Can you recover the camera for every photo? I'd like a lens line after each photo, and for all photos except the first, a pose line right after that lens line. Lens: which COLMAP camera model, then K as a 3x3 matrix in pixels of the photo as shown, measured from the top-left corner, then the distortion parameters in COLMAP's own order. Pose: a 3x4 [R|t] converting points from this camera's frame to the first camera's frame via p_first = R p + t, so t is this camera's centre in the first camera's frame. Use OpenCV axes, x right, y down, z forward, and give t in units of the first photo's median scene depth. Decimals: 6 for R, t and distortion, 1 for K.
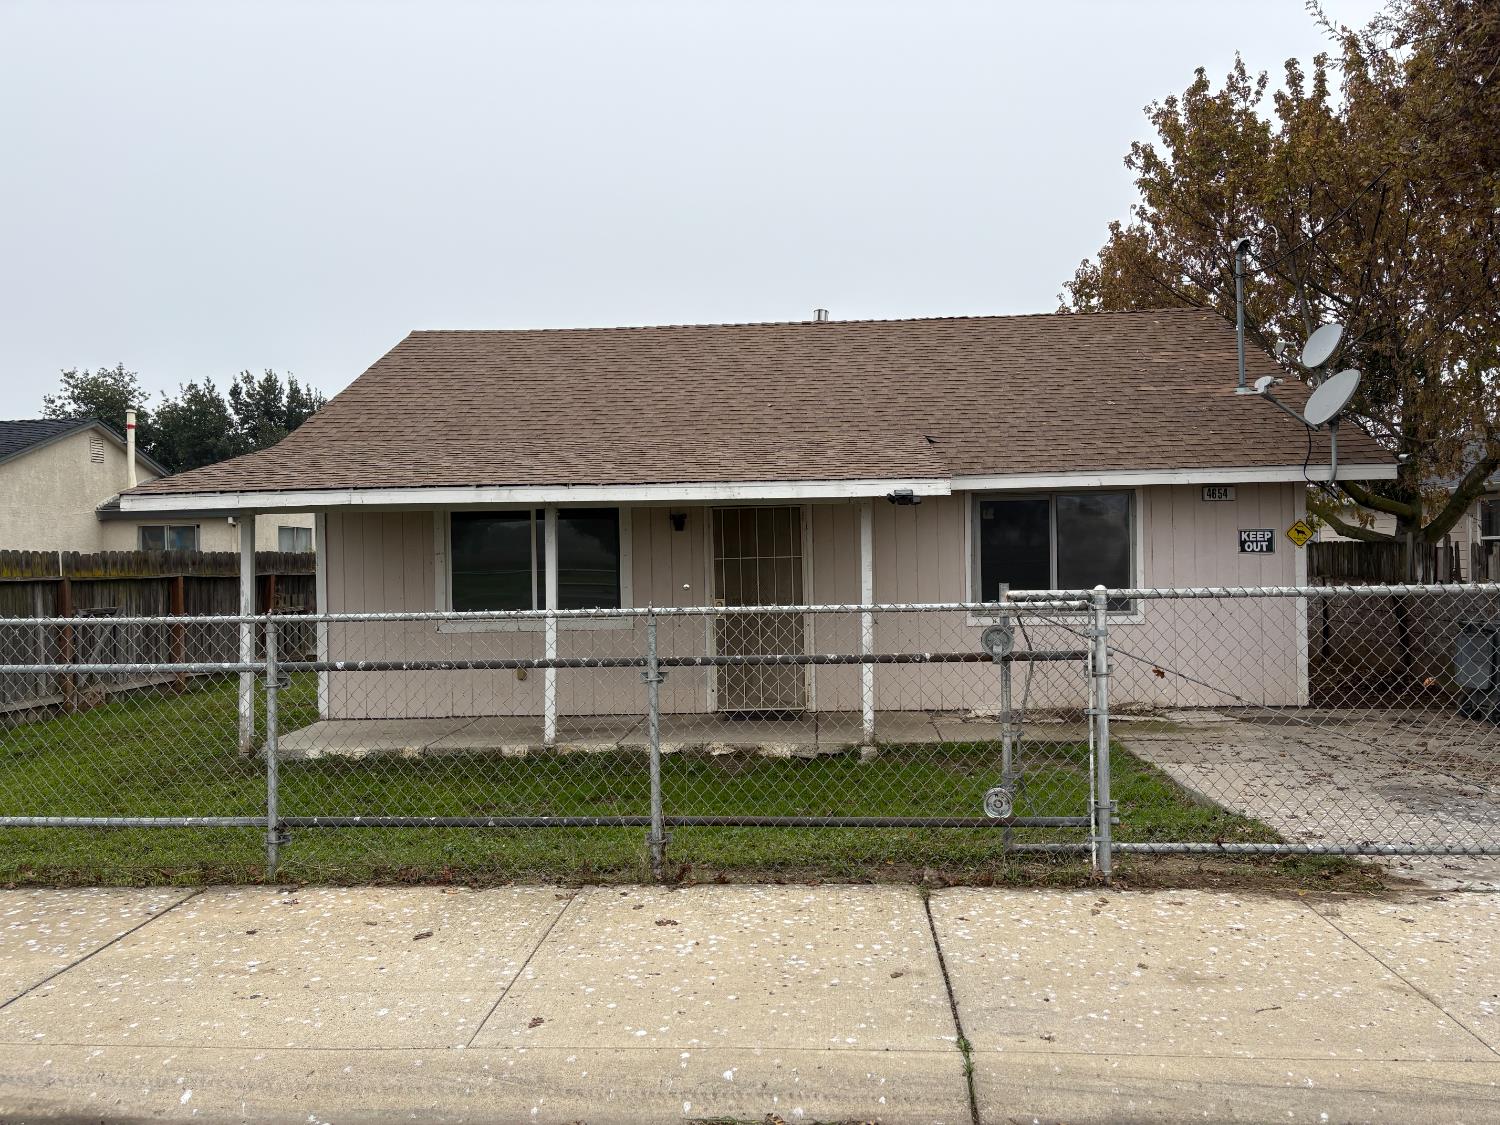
lens RADIAL K [[1131.8, 0, 756.7], [0, 1131.8, 560.8], [0, 0, 1]] dist [0.057418, -0.052892]
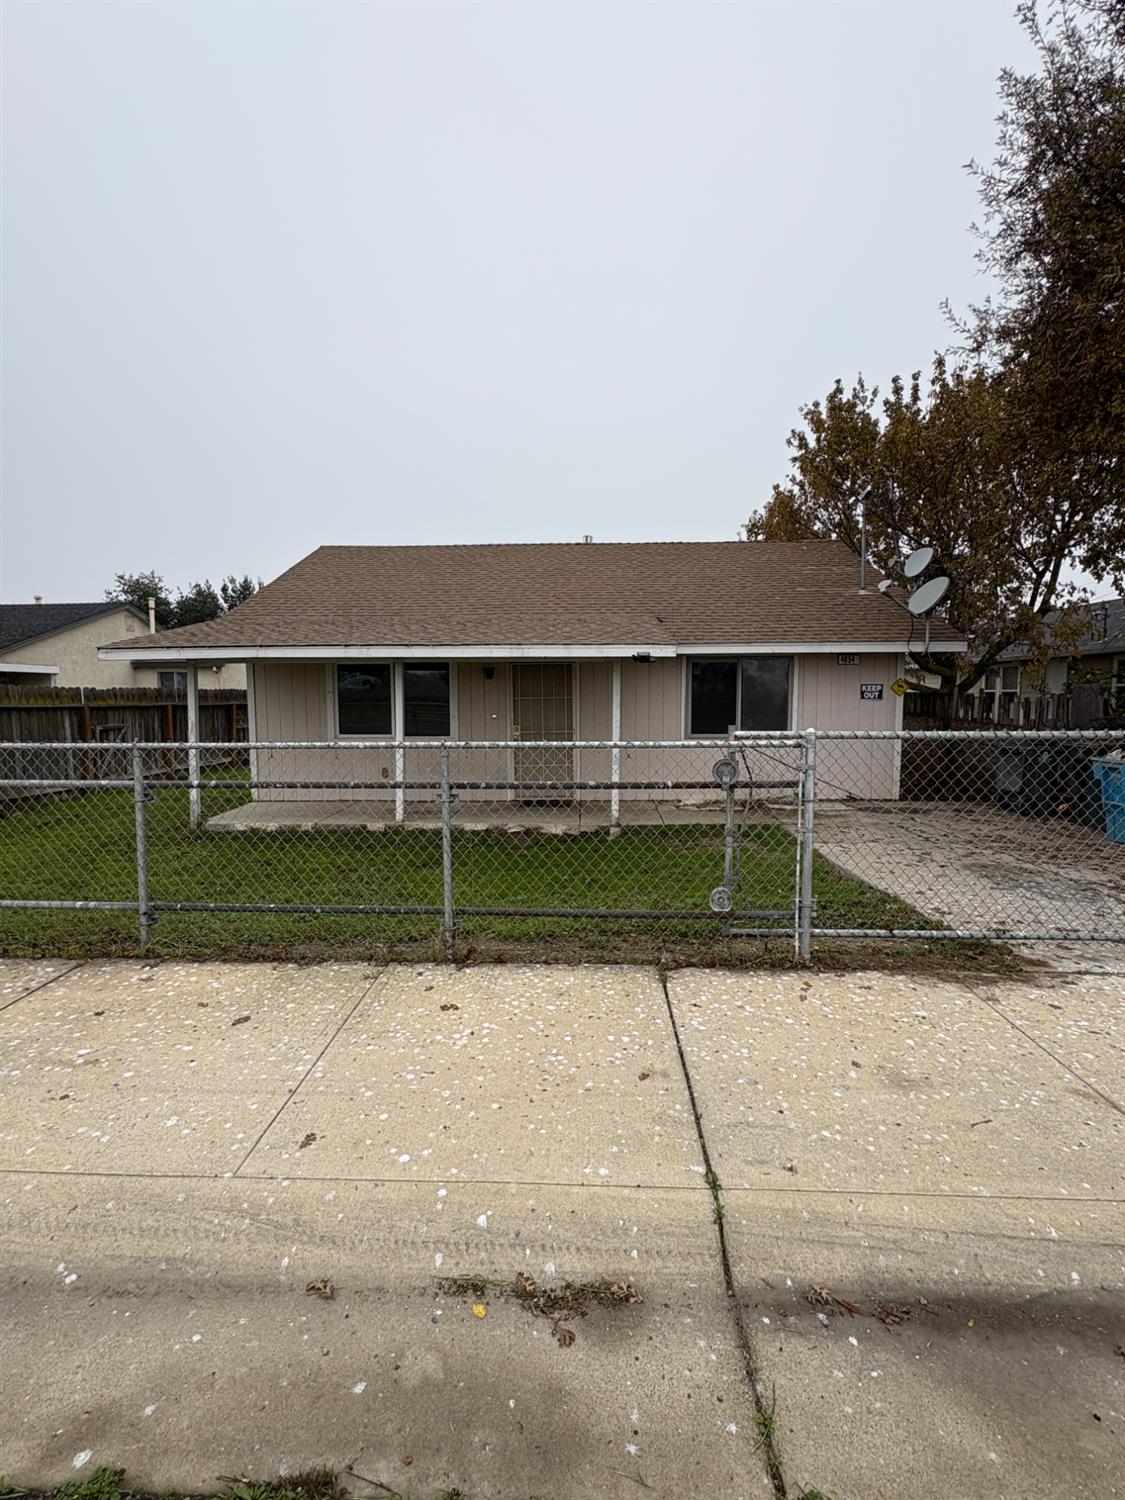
lens RADIAL K [[652.2, 0, 555.2], [0, 652.2, 762.4], [0, 0, 1]] dist [-0.007686, 0.000325]
pose [[0.999838, 0.012897, 0.012578, 0.017458], [-0.014075, 0.995032, 0.098554, -0.006929], [-0.011245, -0.098715, 0.995052, 0.299598]]
